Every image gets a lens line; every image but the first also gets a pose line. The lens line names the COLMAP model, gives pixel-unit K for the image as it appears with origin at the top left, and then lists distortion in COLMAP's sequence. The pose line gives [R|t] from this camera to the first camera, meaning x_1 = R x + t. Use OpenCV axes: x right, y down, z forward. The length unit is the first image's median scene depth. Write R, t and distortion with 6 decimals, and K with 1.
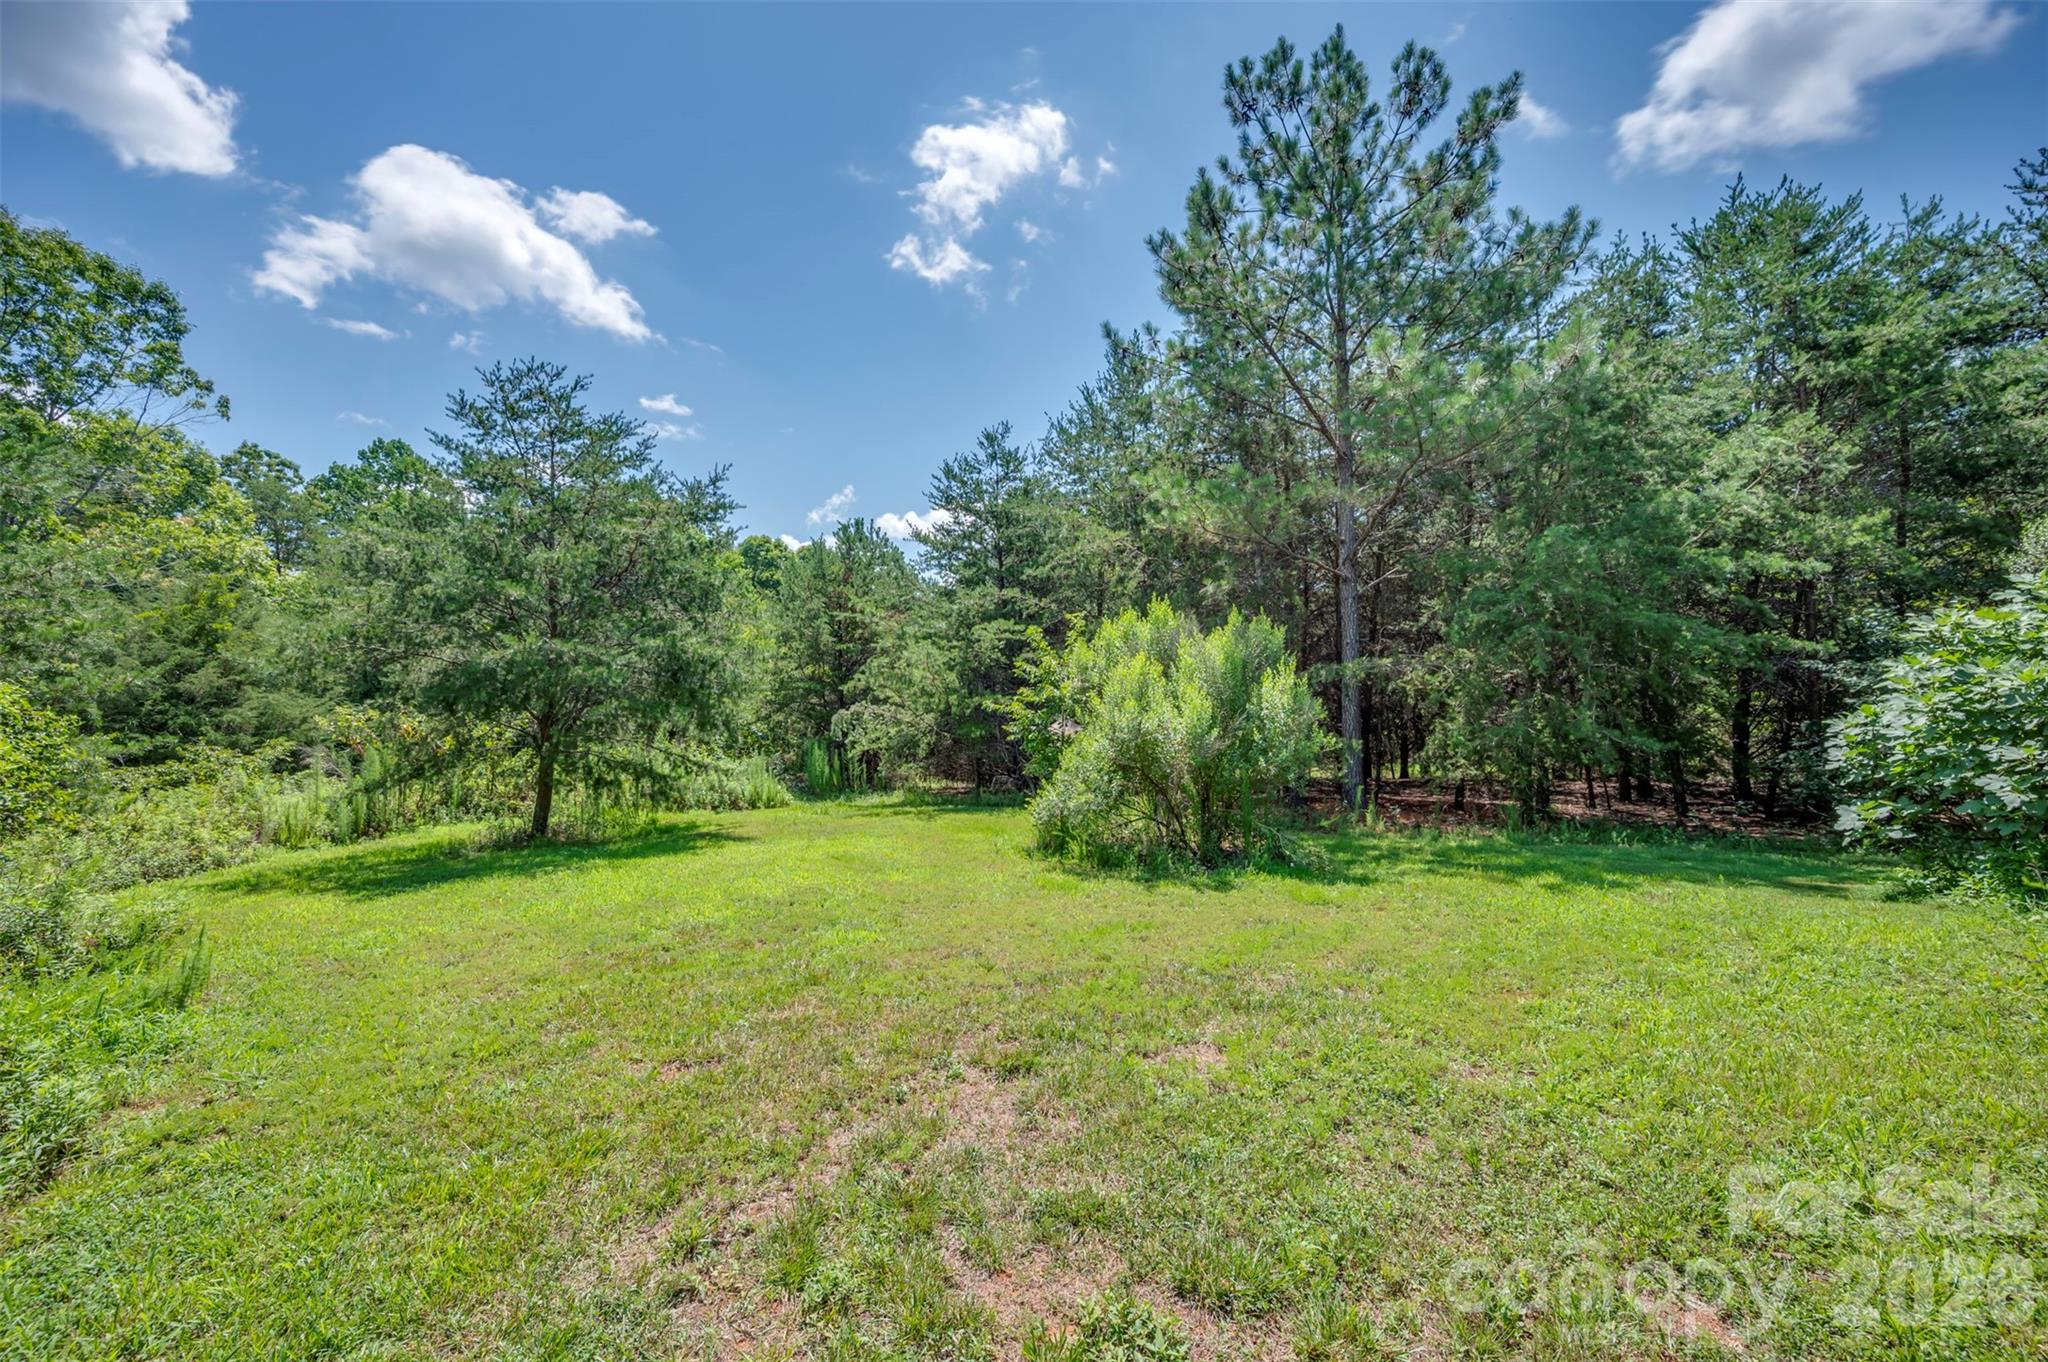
lens RADIAL K [[809.0, 0, 1028.3], [0, 809.0, 686.4], [0, 0, 1]] dist [-0.000198, 0.000218]
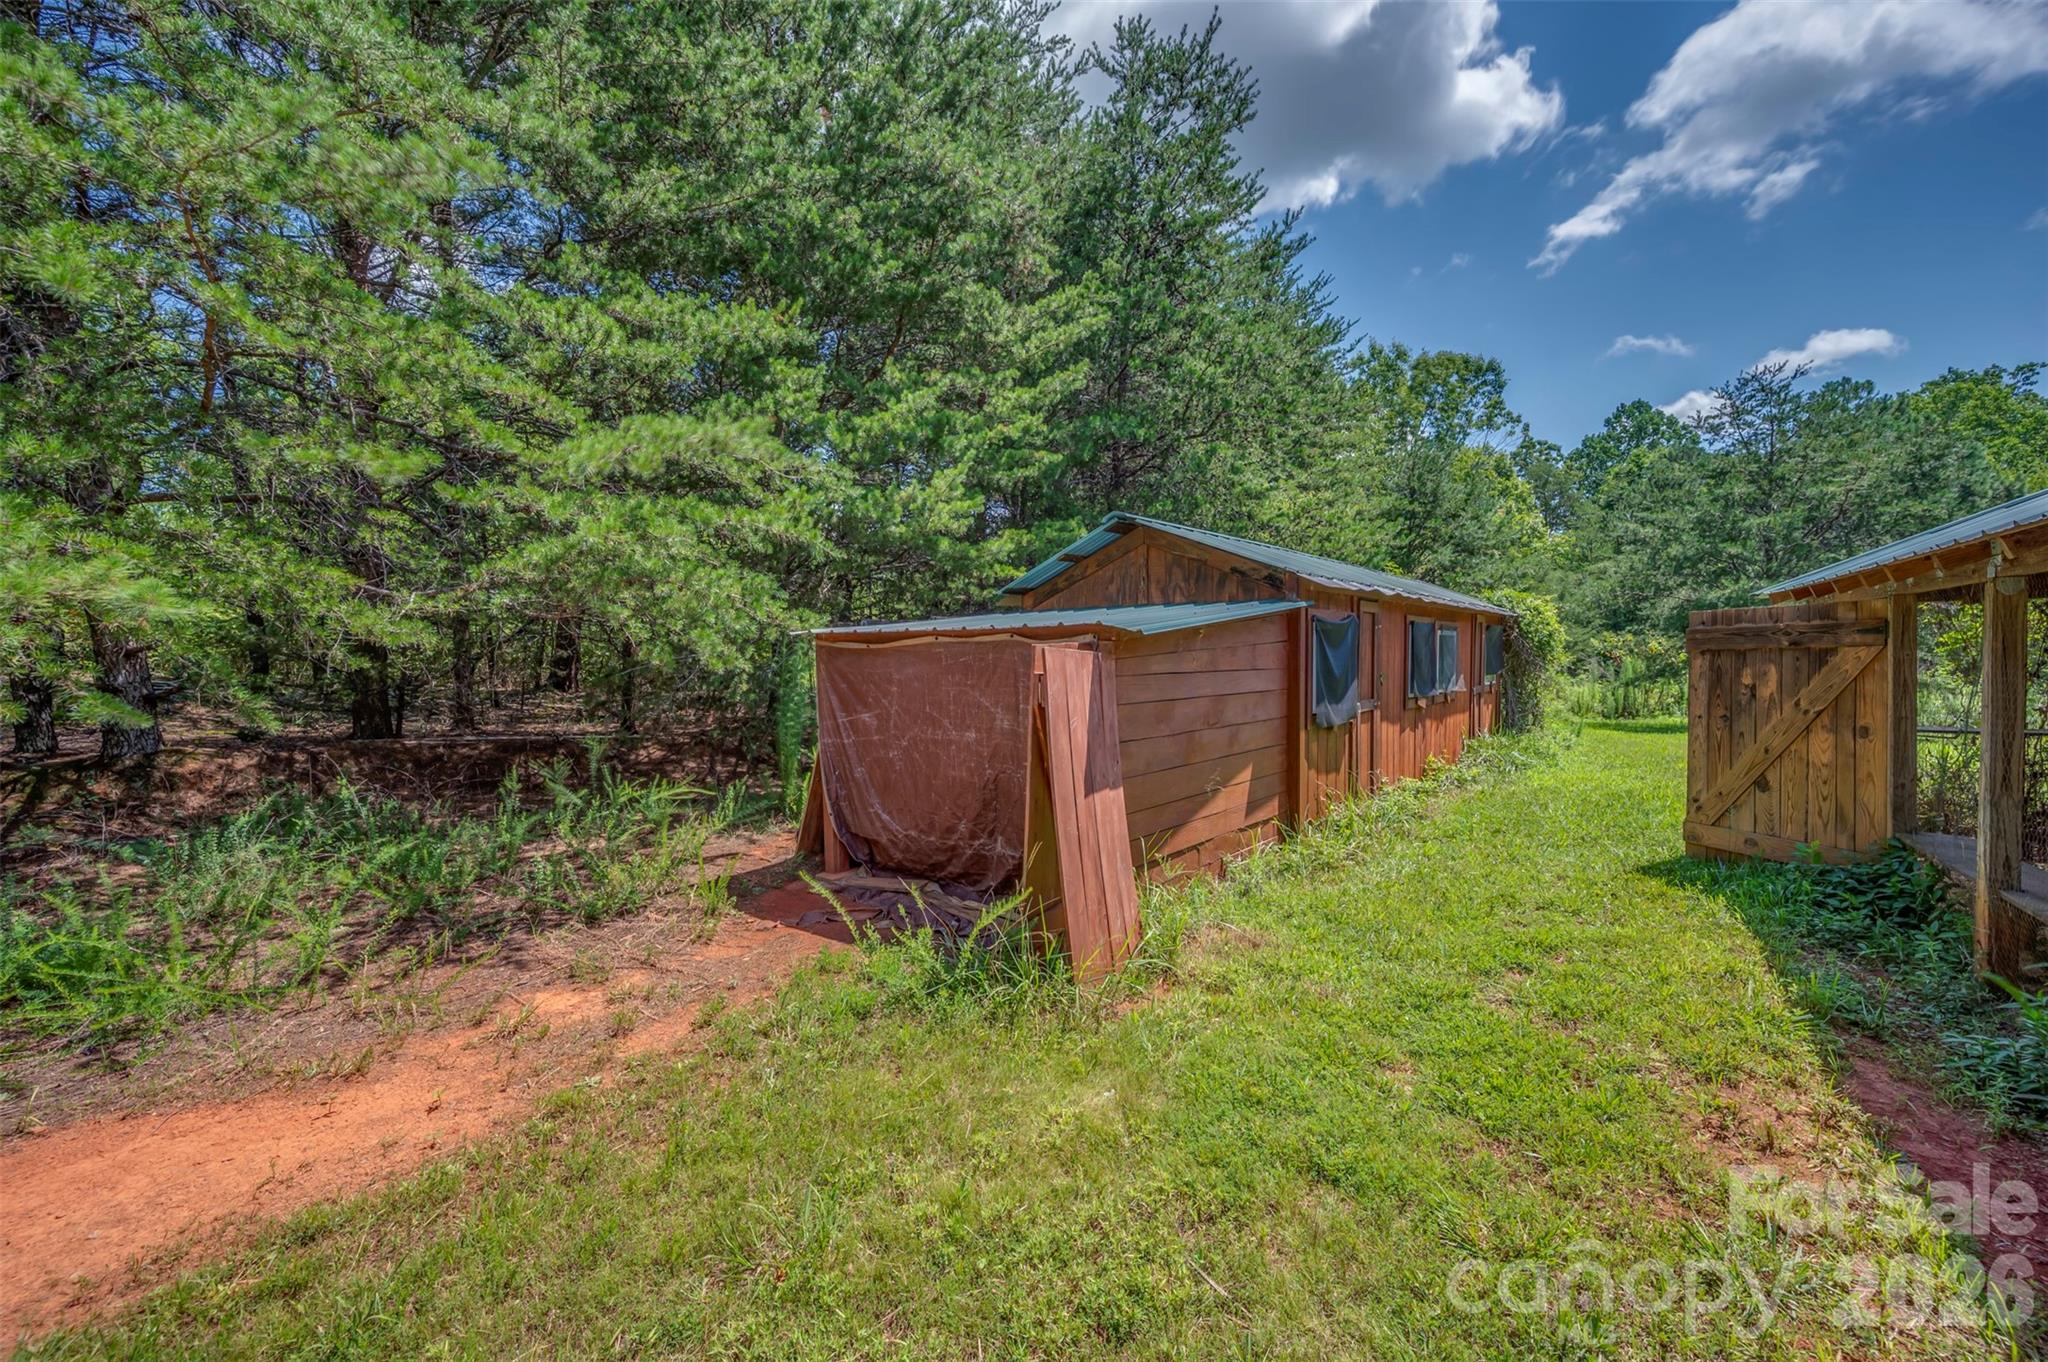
lens RADIAL K [[819.7, 0, 1028.6], [0, 819.7, 687.0], [0, 0, 1]] dist [0.000743, 0.000325]
pose [[0.278668, 0.055244, -0.958797, 0.277407], [0.023289, 0.997662, 0.064252, 0.002876], [0.960105, -0.040235, 0.276730, -0.400541]]
